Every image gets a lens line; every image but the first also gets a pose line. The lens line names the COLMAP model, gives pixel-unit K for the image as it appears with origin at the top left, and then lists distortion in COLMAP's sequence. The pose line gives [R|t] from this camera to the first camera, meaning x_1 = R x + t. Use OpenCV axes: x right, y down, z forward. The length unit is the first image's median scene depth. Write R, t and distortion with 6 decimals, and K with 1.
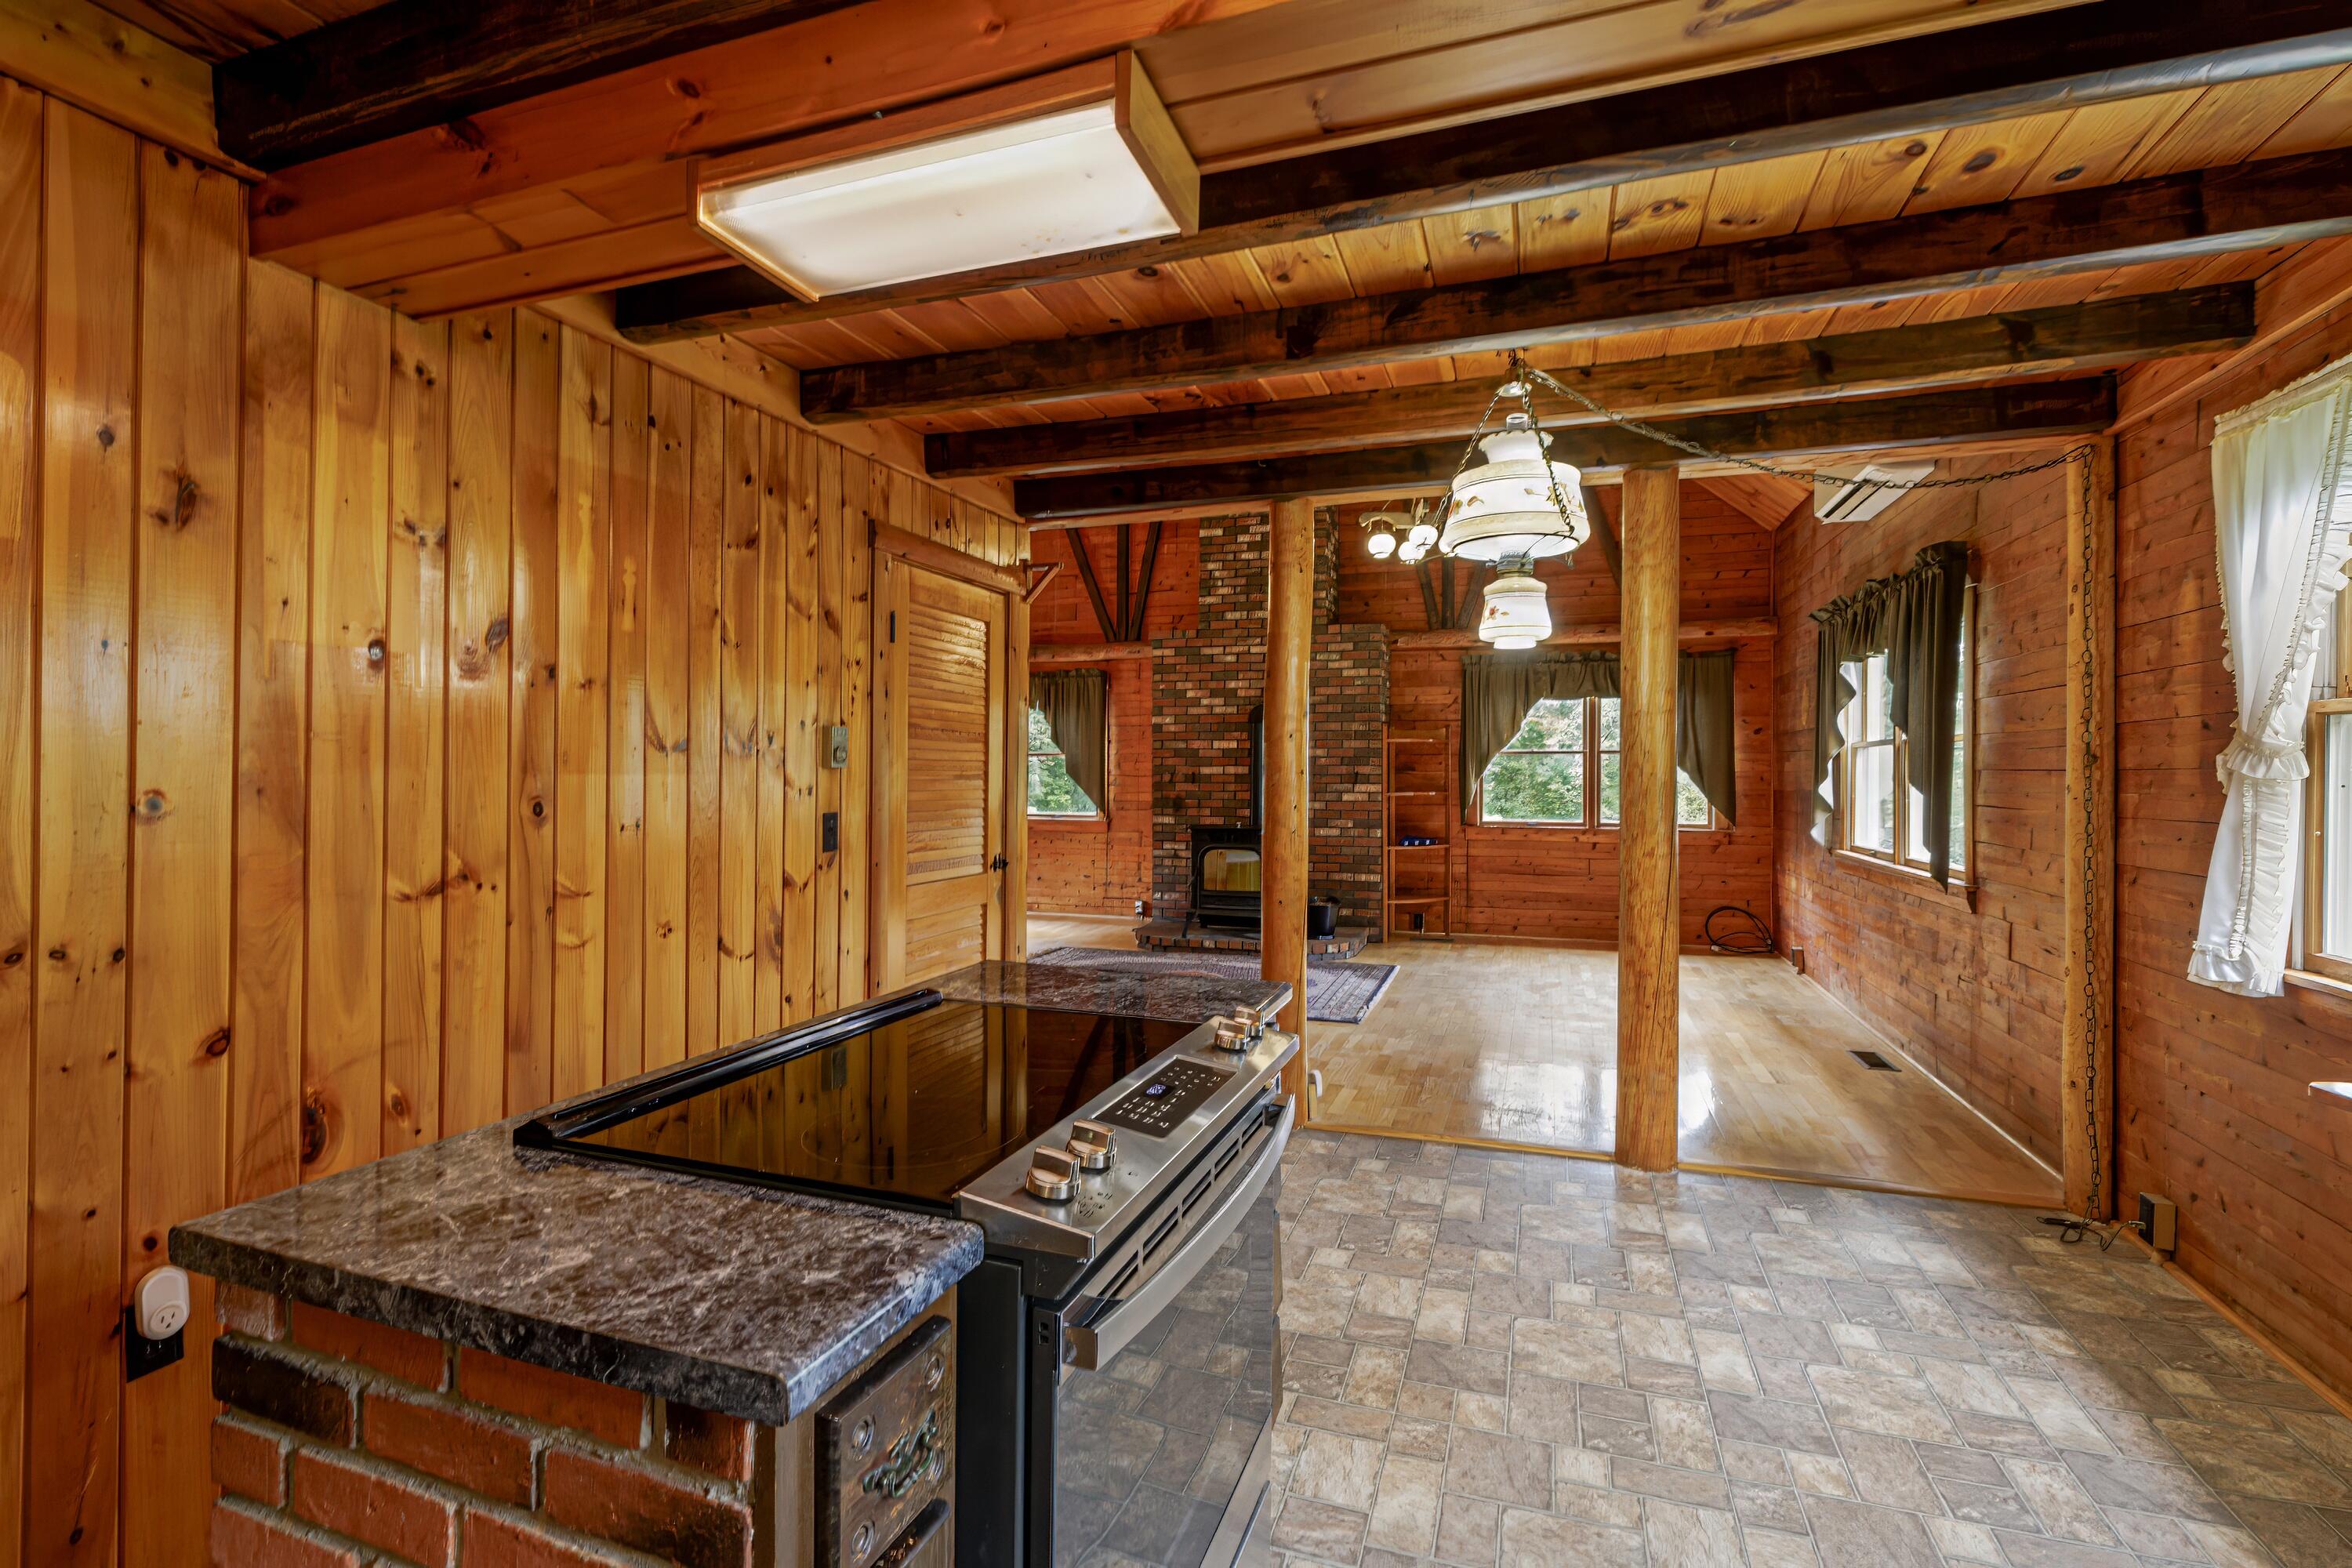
lens RADIAL K [[1075.9, 0, 1172.8], [0, 1075.9, 779.3], [0, 0, 1]] dist [0.000023, 0.000000]
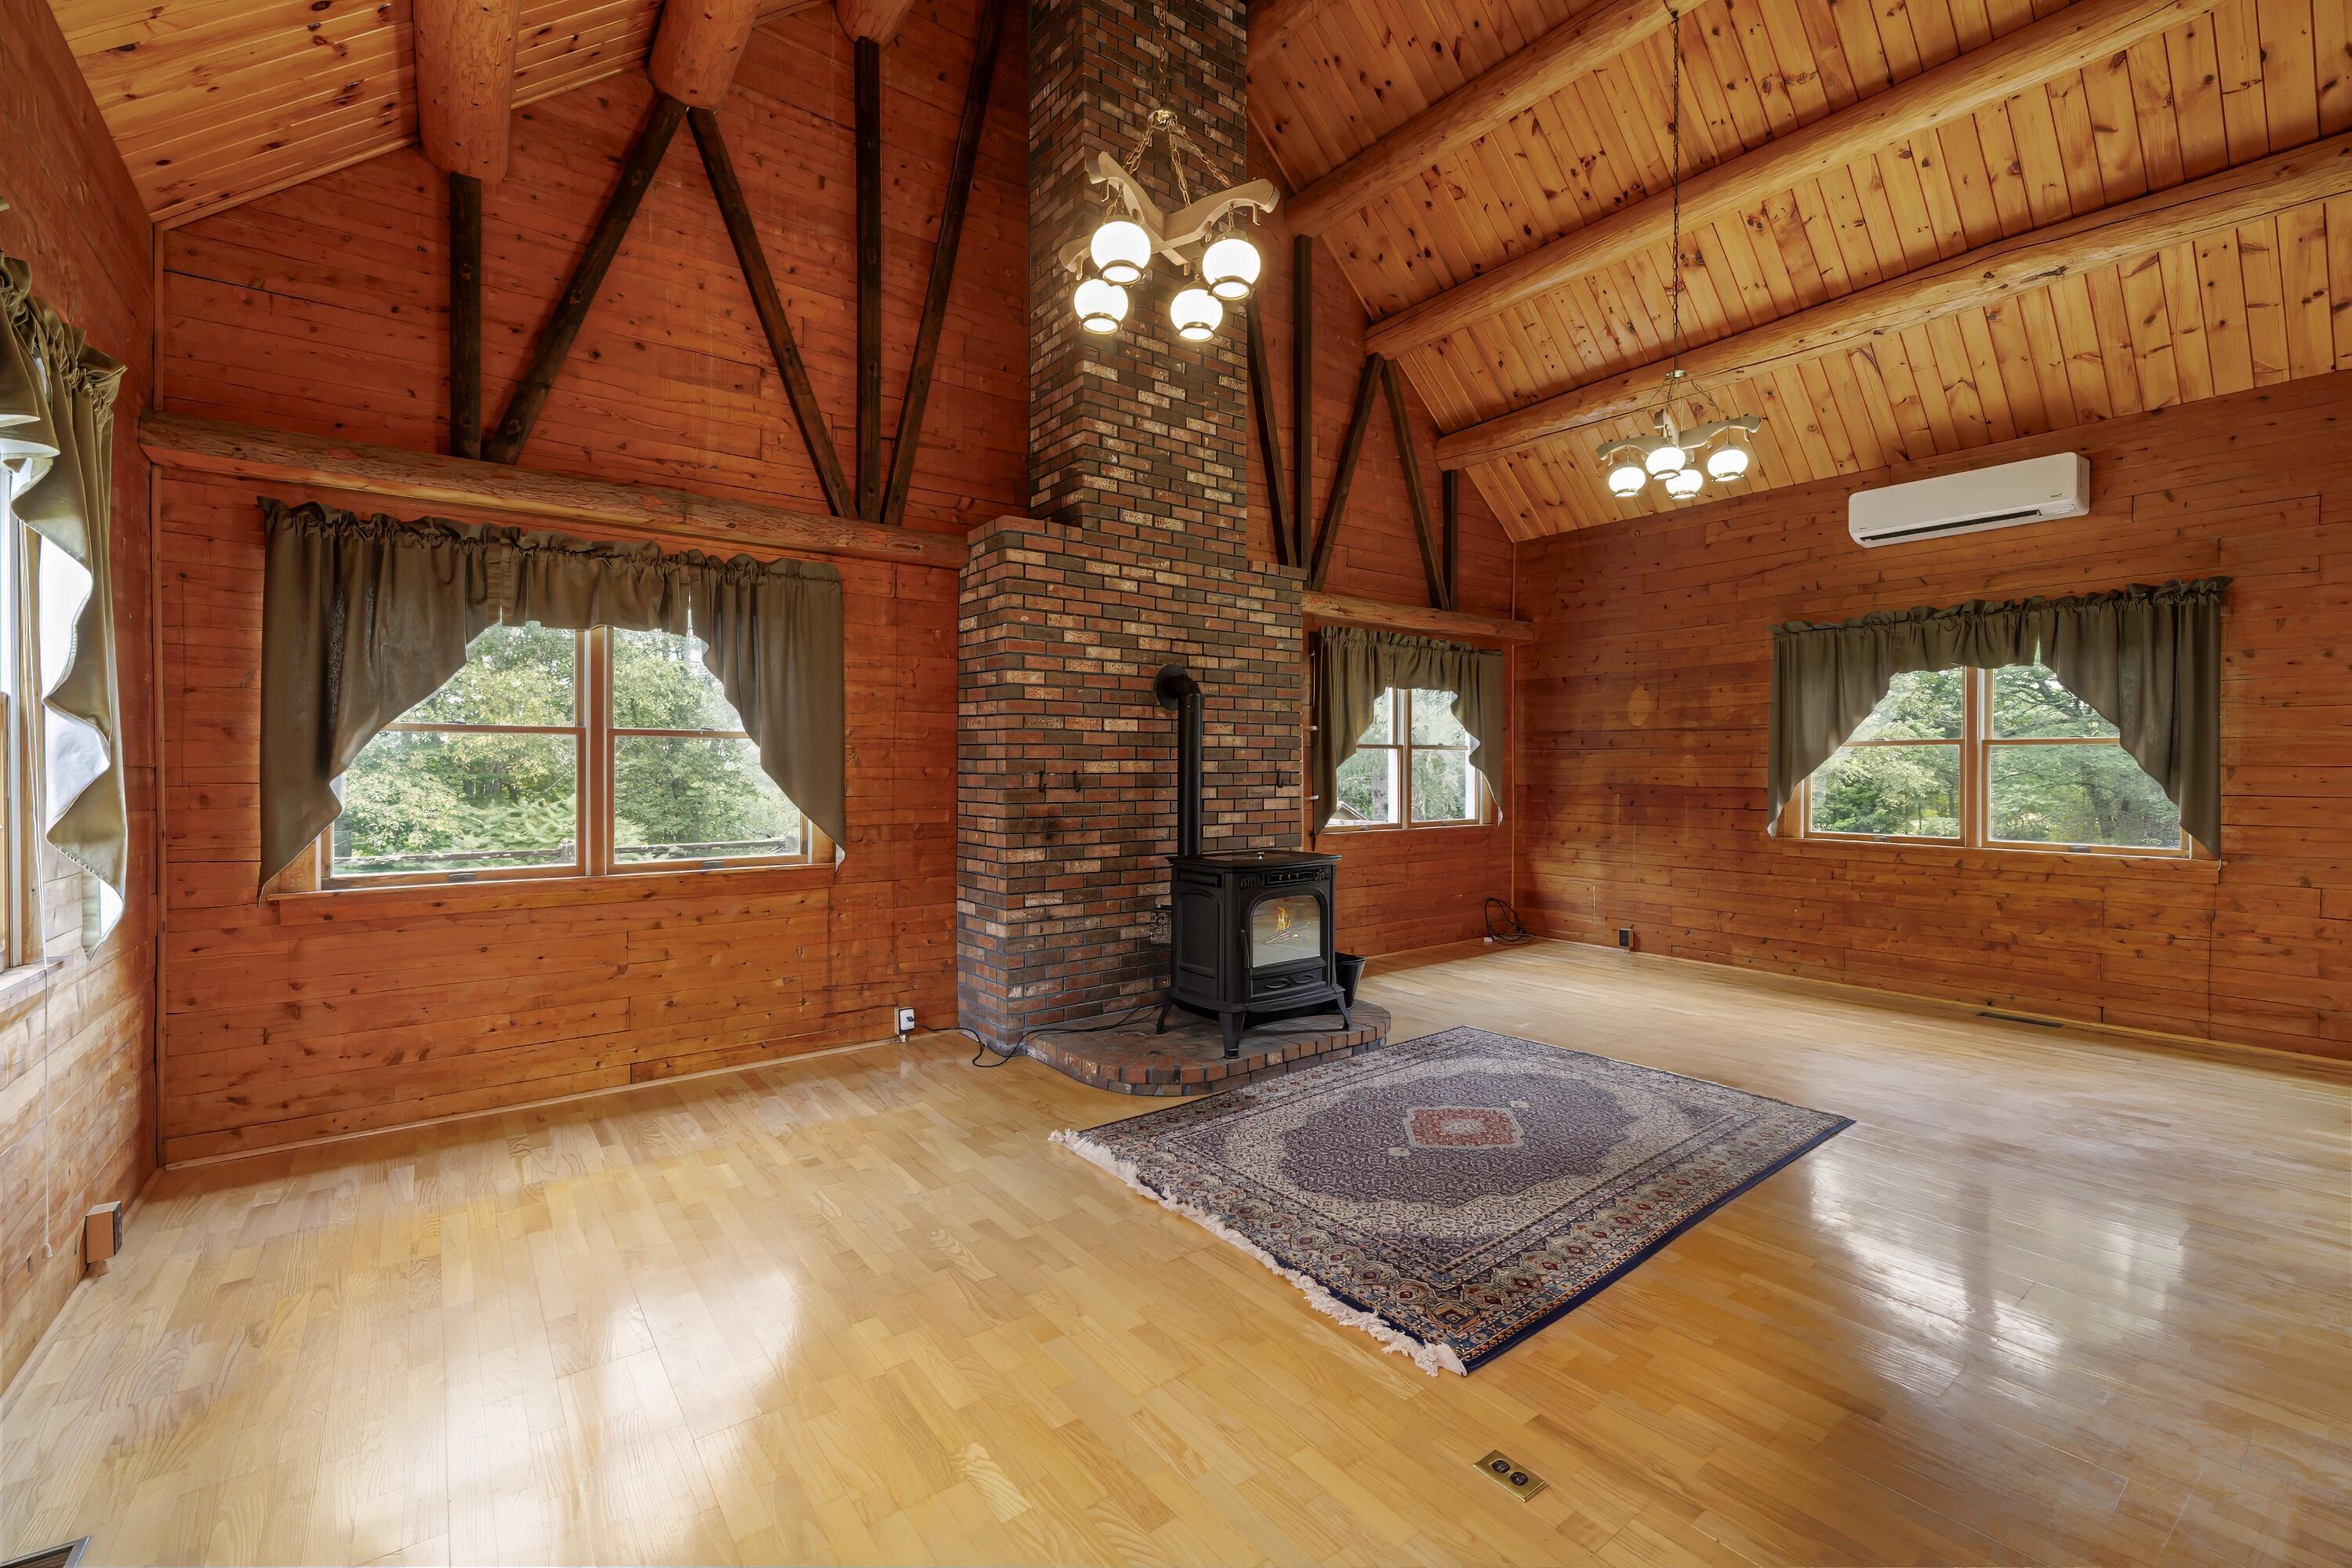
lens RADIAL K [[1002.4, 0, 1175.9], [0, 1002.4, 771.9], [0, 0, 1]] dist [0.000146, -0.000010]
pose [[0.538501, -0.007082, 0.842595, -0.414396], [0.005290, 0.999973, 0.005024, -0.008486], [-0.842608, 0.001752, 0.538524, 0.664454]]
